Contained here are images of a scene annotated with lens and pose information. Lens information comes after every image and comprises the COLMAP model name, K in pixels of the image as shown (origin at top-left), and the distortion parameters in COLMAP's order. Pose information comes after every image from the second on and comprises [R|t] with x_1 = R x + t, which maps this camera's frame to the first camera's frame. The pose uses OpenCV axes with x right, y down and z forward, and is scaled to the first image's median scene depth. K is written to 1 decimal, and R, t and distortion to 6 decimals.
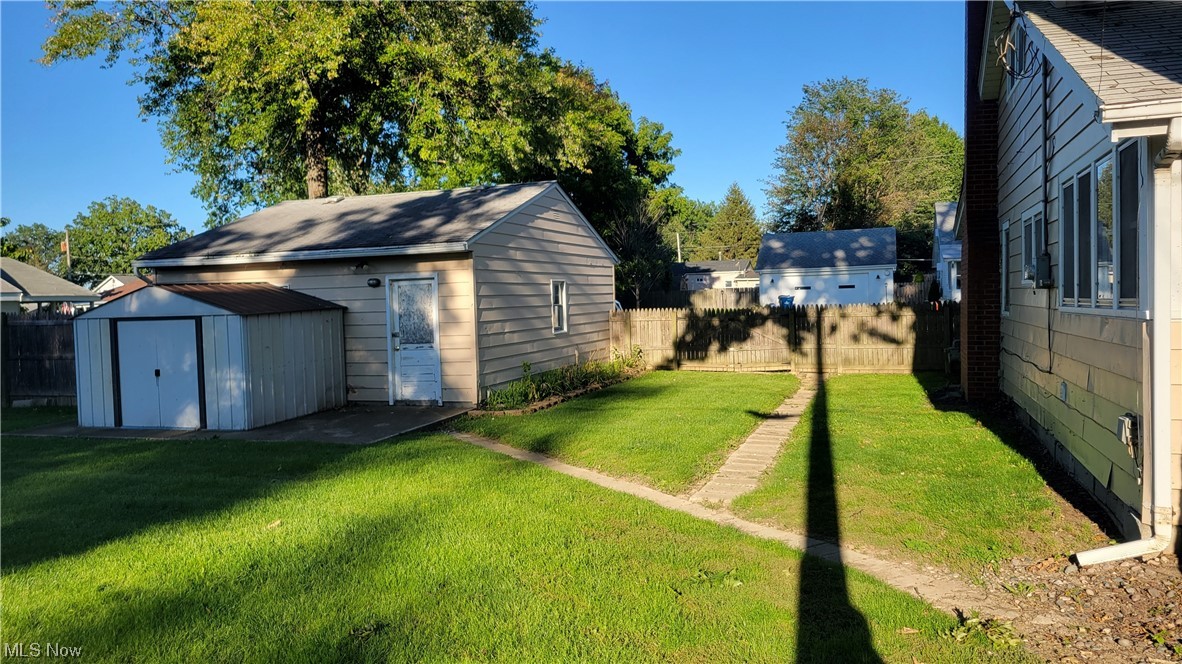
lens RADIAL K [[897.1, 0, 593.5], [0, 897.1, 323.8], [0, 0, 1]] dist [0.057193, 0.008223]
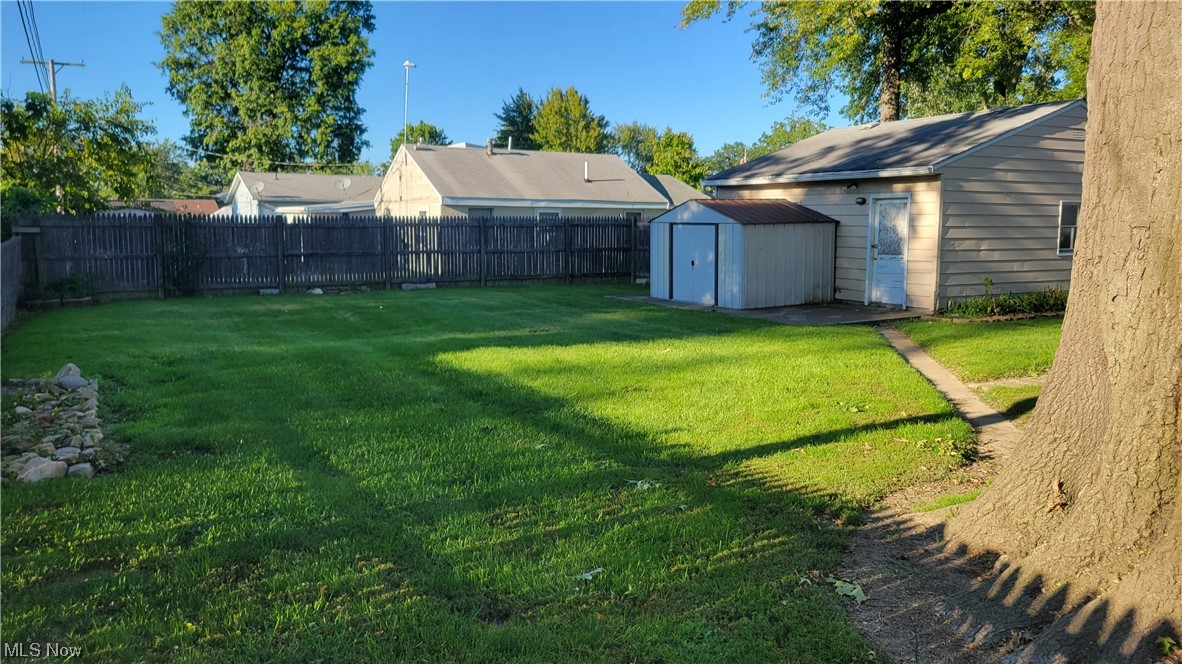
lens RADIAL K [[897.1, 0, 593.0], [0, 897.1, 334.8], [0, 0, 1]] dist [0.057193, 0.008223]
pose [[0.763577, 0.119186, -0.634622, 0.259127], [-0.051104, 0.990889, 0.124606, -0.000987], [0.643692, -0.062714, 0.762711, -0.140739]]
